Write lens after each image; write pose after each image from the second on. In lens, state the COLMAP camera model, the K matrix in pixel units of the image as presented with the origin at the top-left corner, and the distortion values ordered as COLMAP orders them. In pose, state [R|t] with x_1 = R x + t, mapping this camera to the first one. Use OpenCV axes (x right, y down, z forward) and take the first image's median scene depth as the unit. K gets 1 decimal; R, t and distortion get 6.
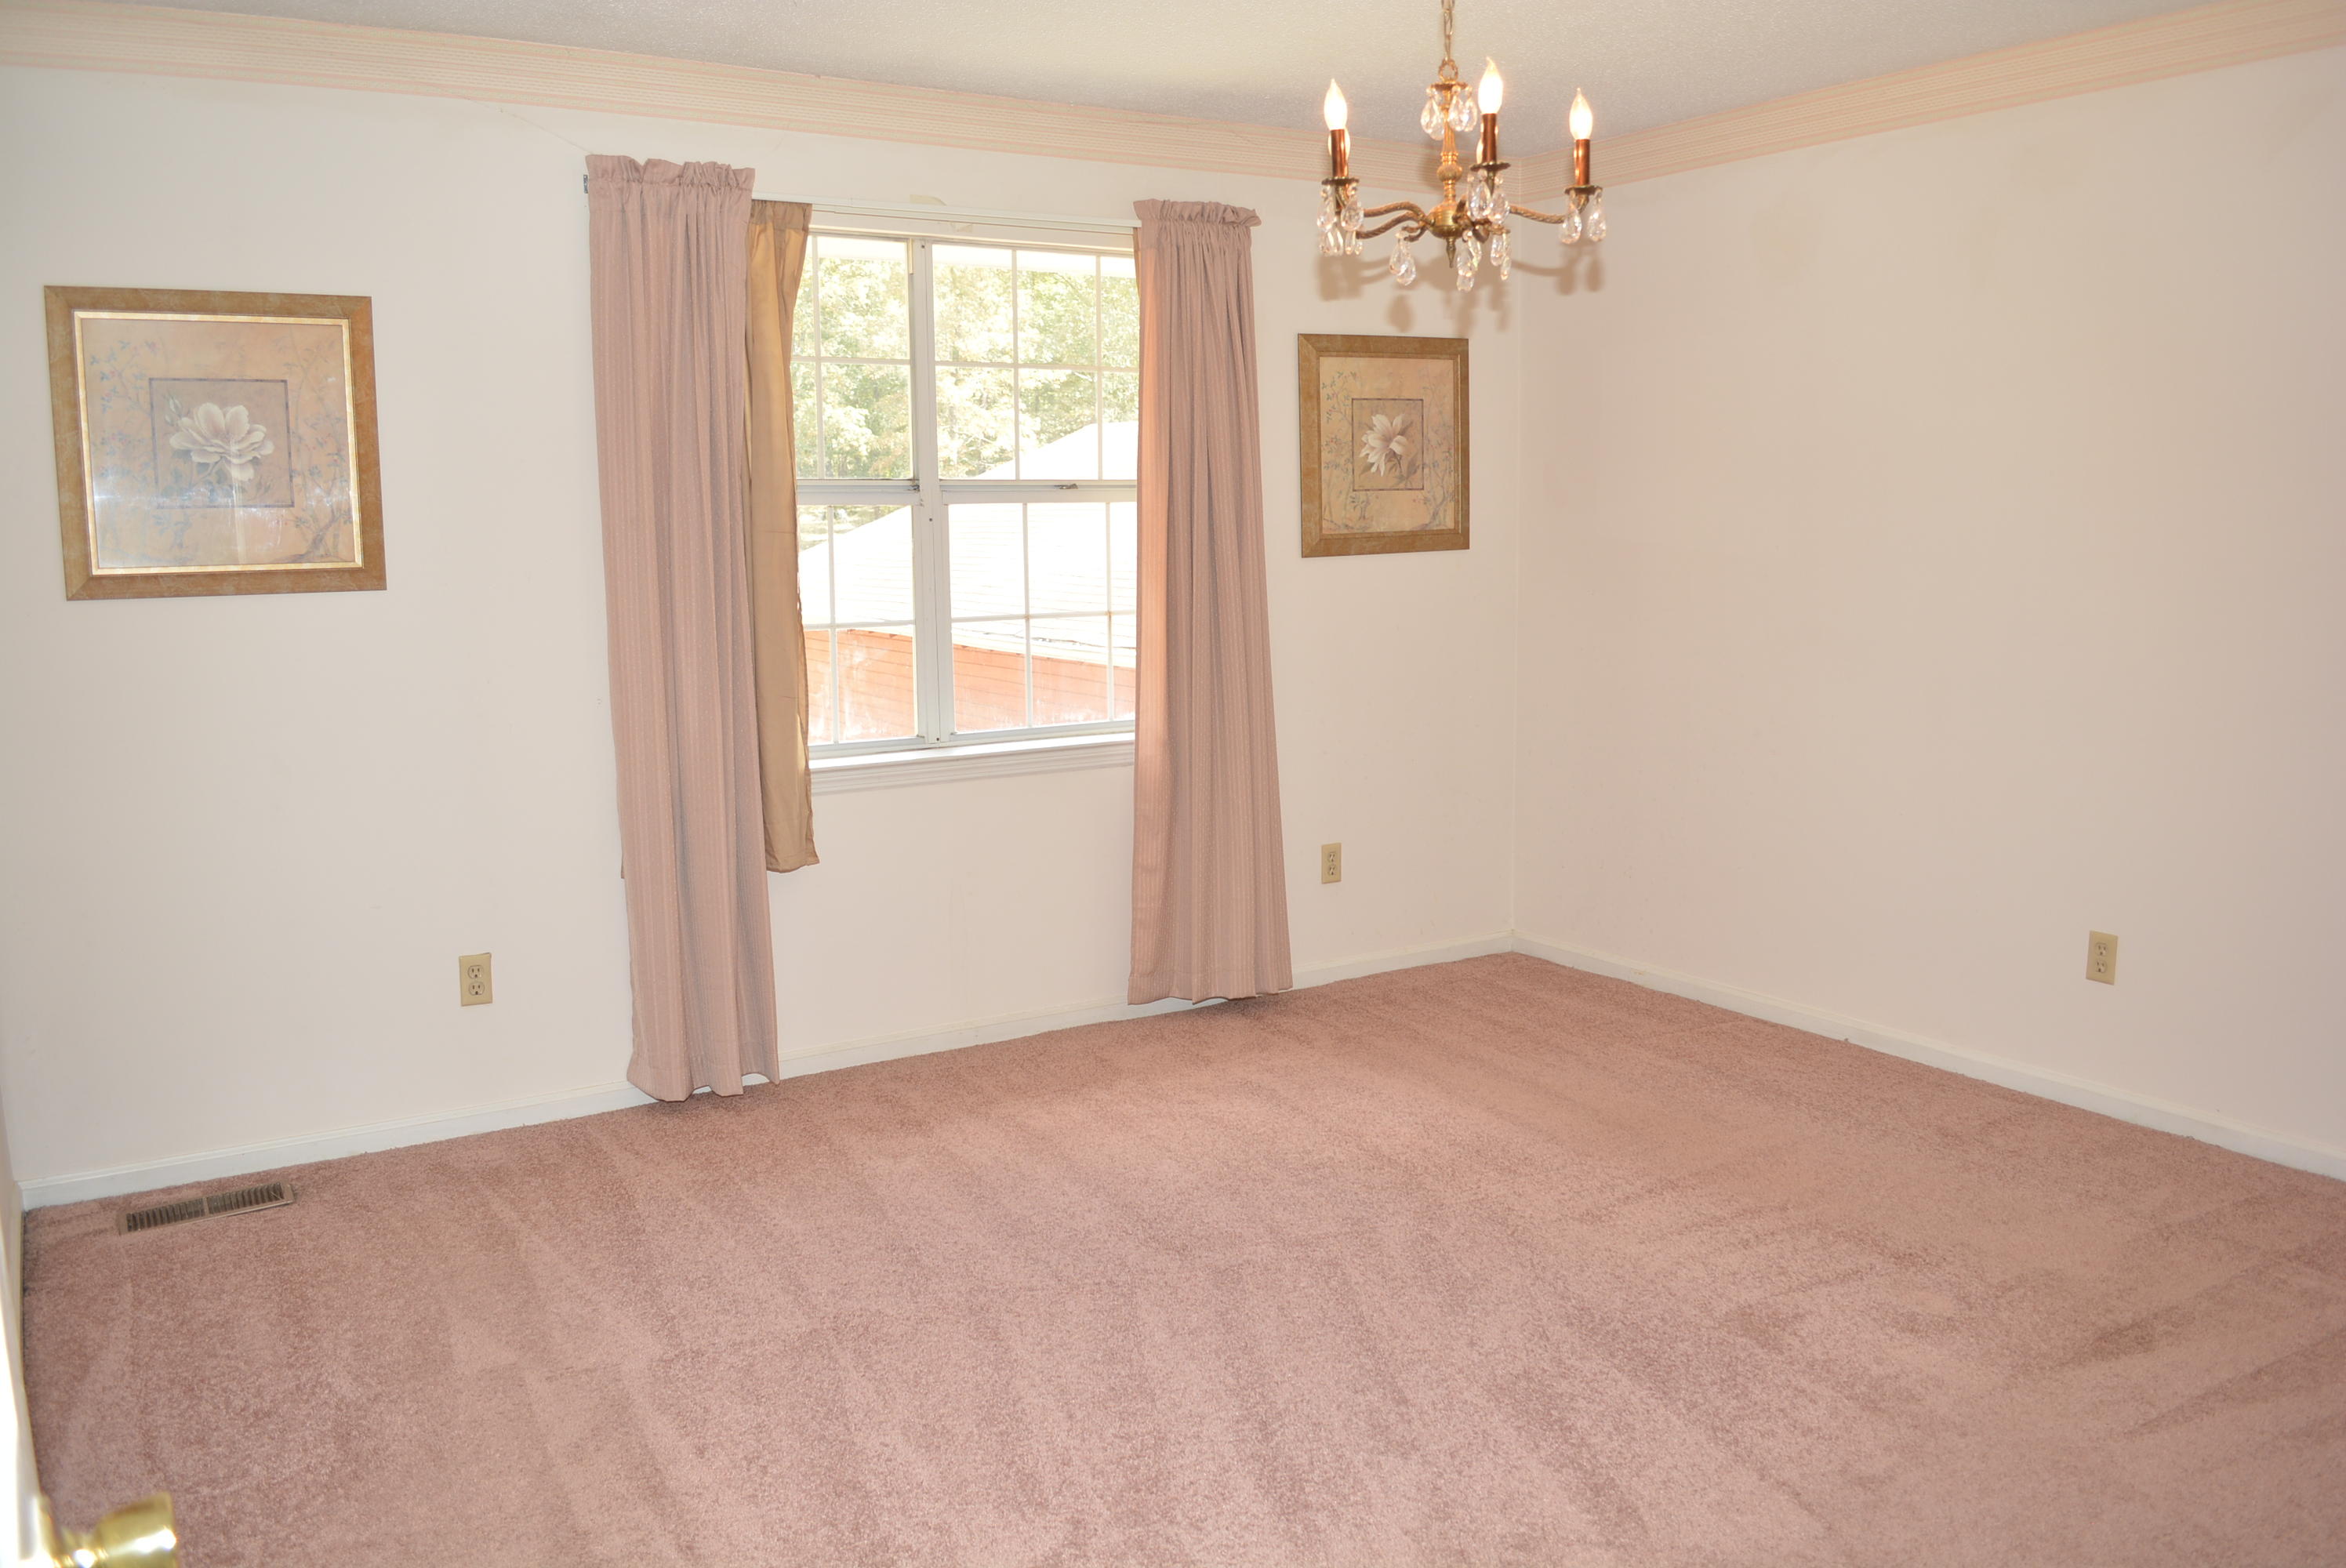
lens RADIAL K [[1854.1, 0, 1177.0], [0, 1854.1, 788.9], [0, 0, 1]] dist [-0.084959, 0.014310]
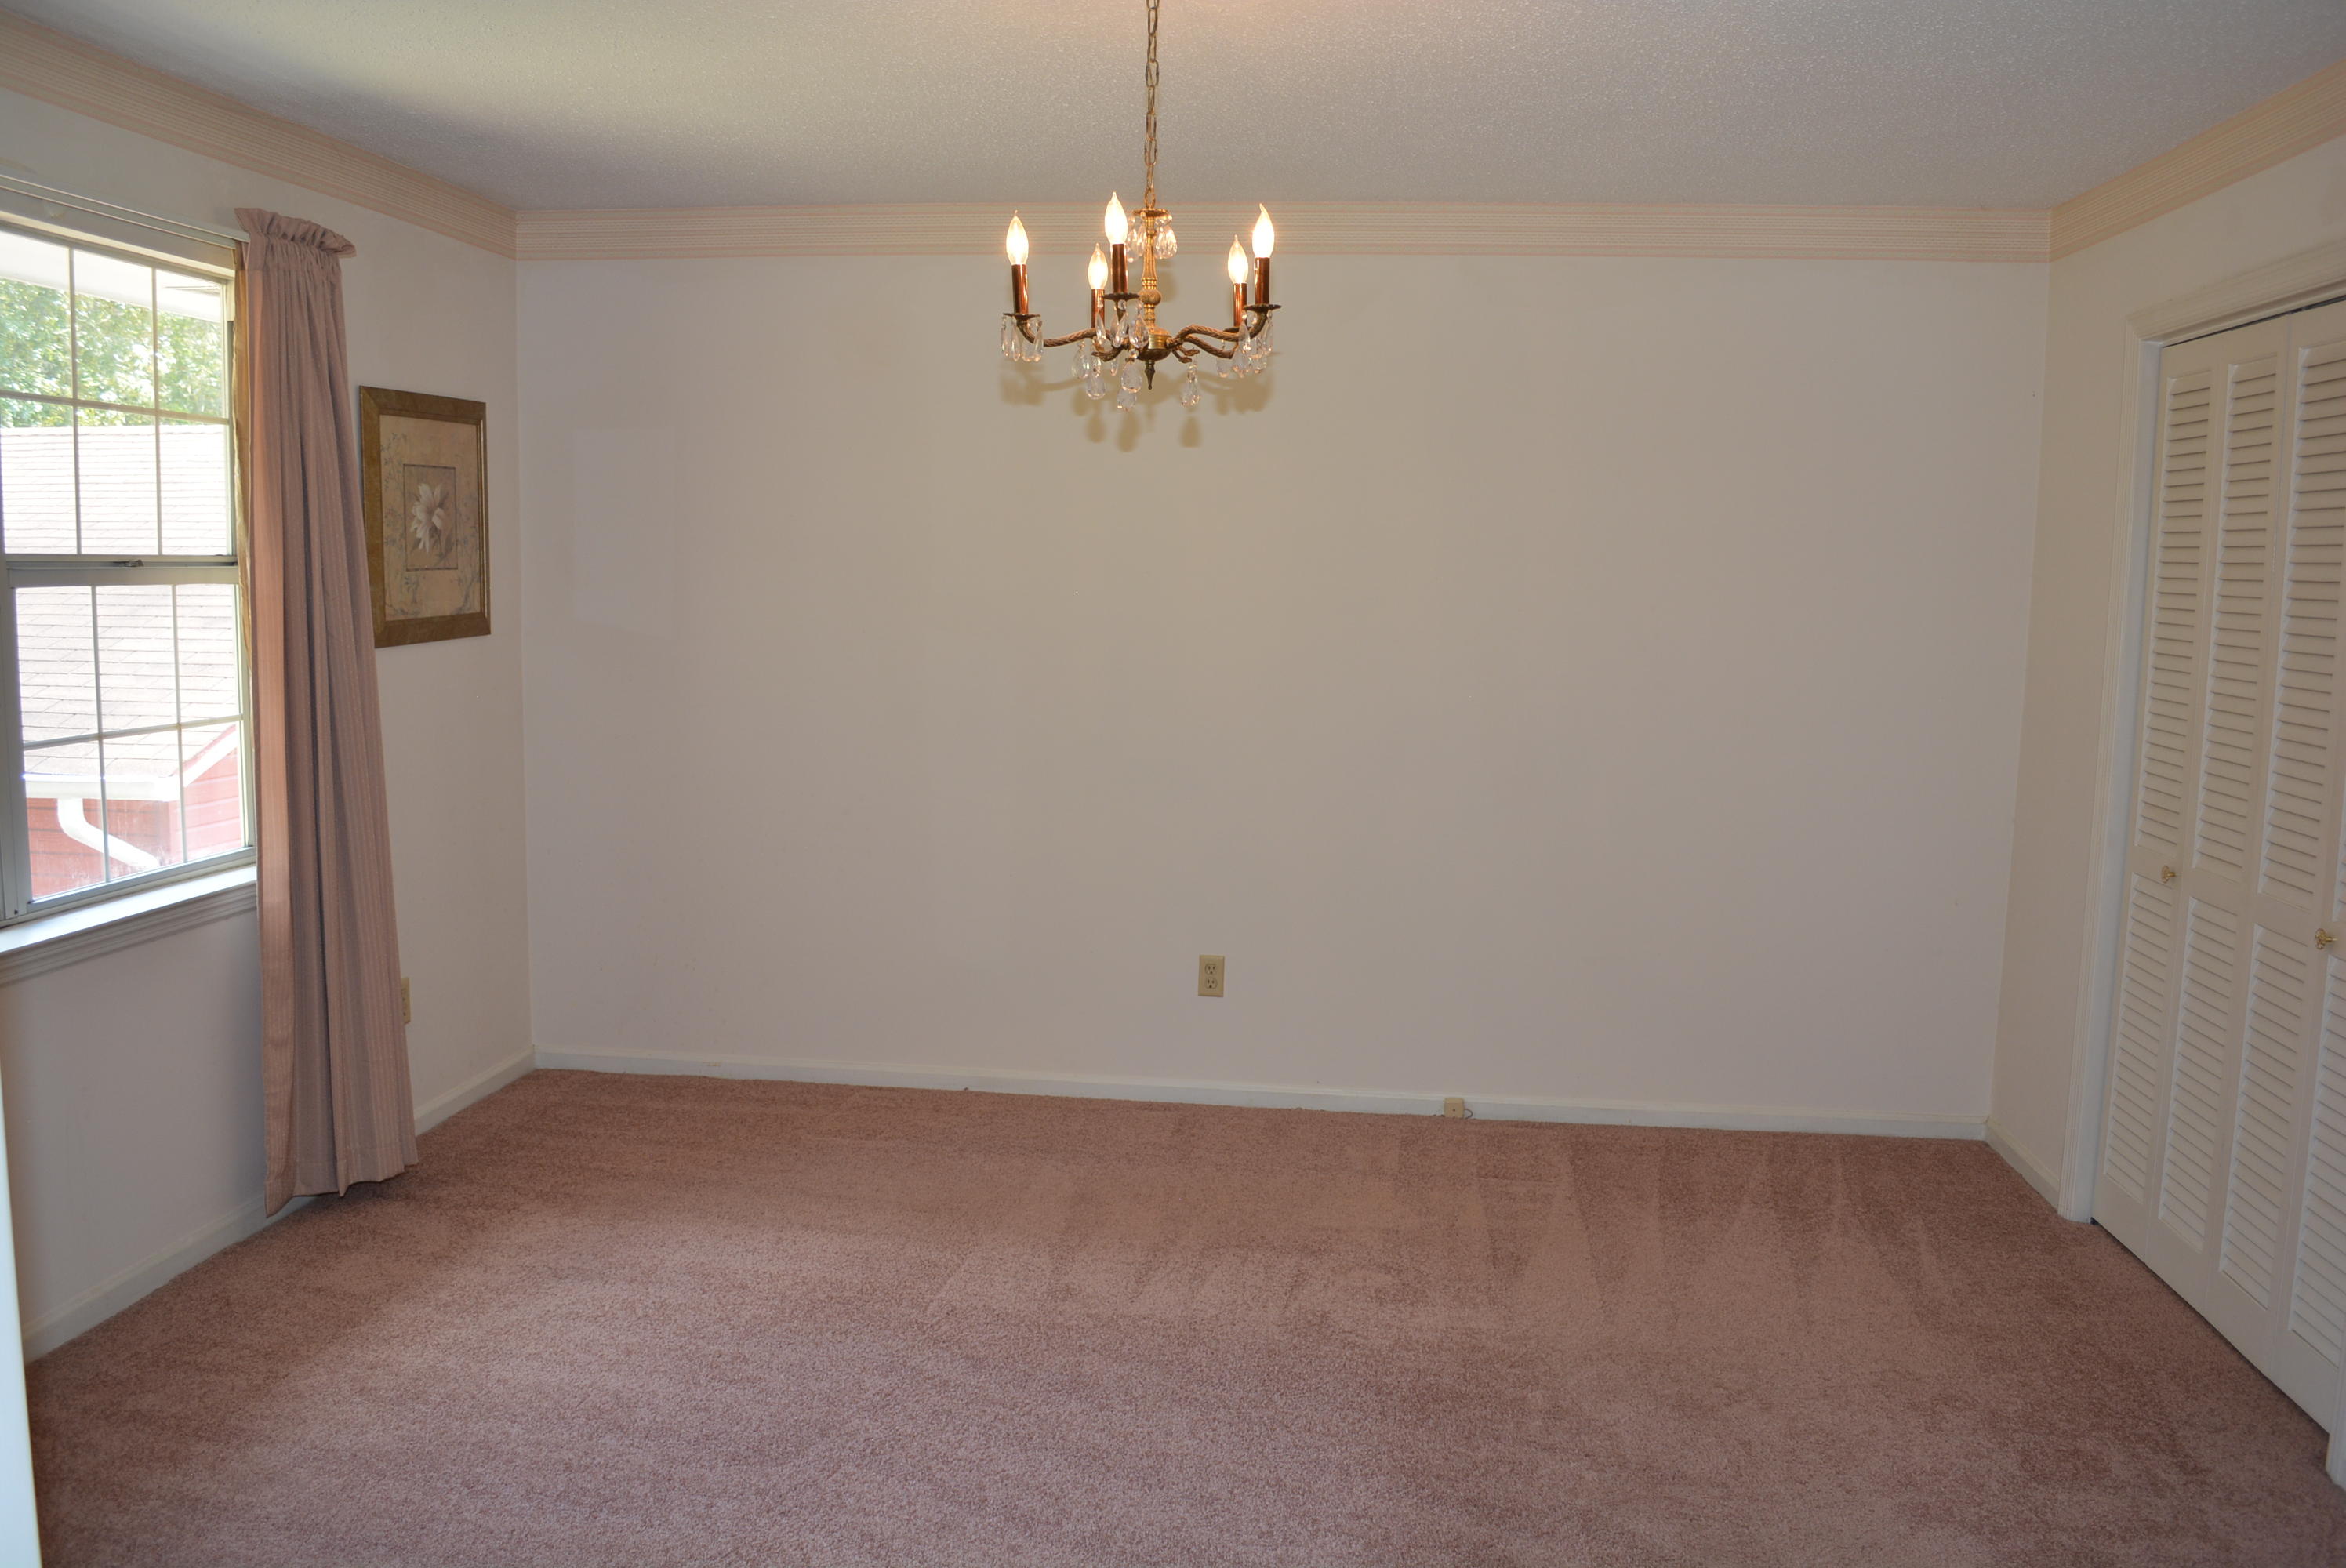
lens RADIAL K [[1854.1, 0, 1177.0], [0, 1854.1, 788.9], [0, 0, 1]] dist [-0.084959, 0.014310]
pose [[0.626081, -0.070117, 0.776599, -0.372254], [0.089707, 0.995813, 0.017589, -0.044848], [-0.774581, 0.058654, 0.629749, 0.200699]]
